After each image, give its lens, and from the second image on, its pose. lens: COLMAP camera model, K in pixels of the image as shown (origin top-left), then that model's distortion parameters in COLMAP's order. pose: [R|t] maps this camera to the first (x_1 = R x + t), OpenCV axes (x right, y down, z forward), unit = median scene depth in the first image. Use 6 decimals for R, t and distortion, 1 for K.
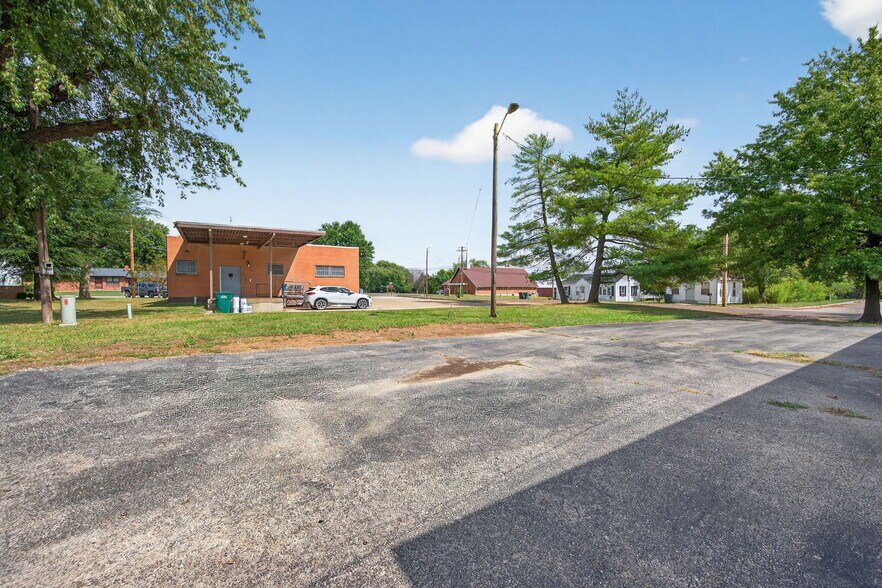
lens RADIAL K [[344.5, 0, 444.8], [0, 344.5, 289.2], [0, 0, 1]] dist [-0.001077, -0.000709]
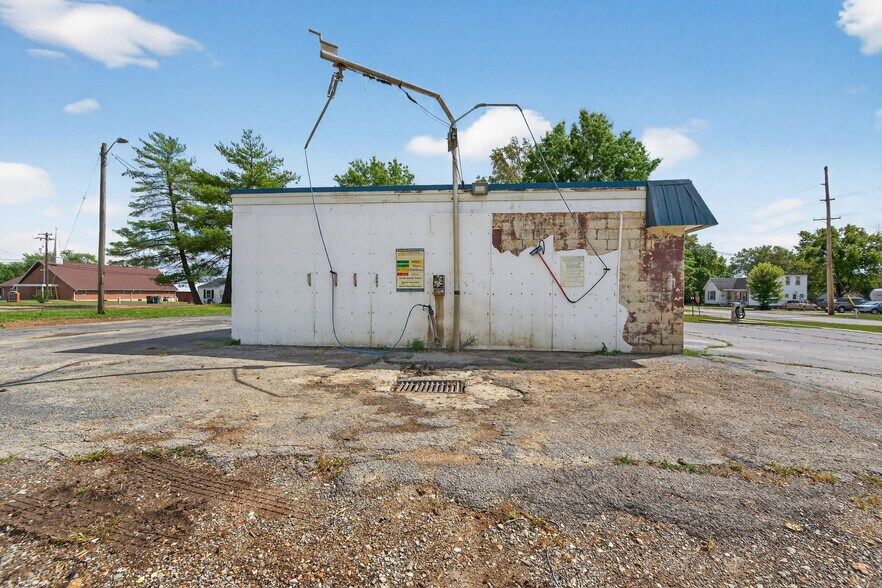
lens RADIAL K [[344.5, 0, 442.6], [0, 344.5, 295.2], [0, 0, 1]] dist [-0.001077, -0.000709]
pose [[0.612263, -0.003158, 0.790648, -0.025635], [-0.000171, 0.999991, 0.004127, 0.005819], [-0.790654, -0.002661, 0.612257, -0.229069]]
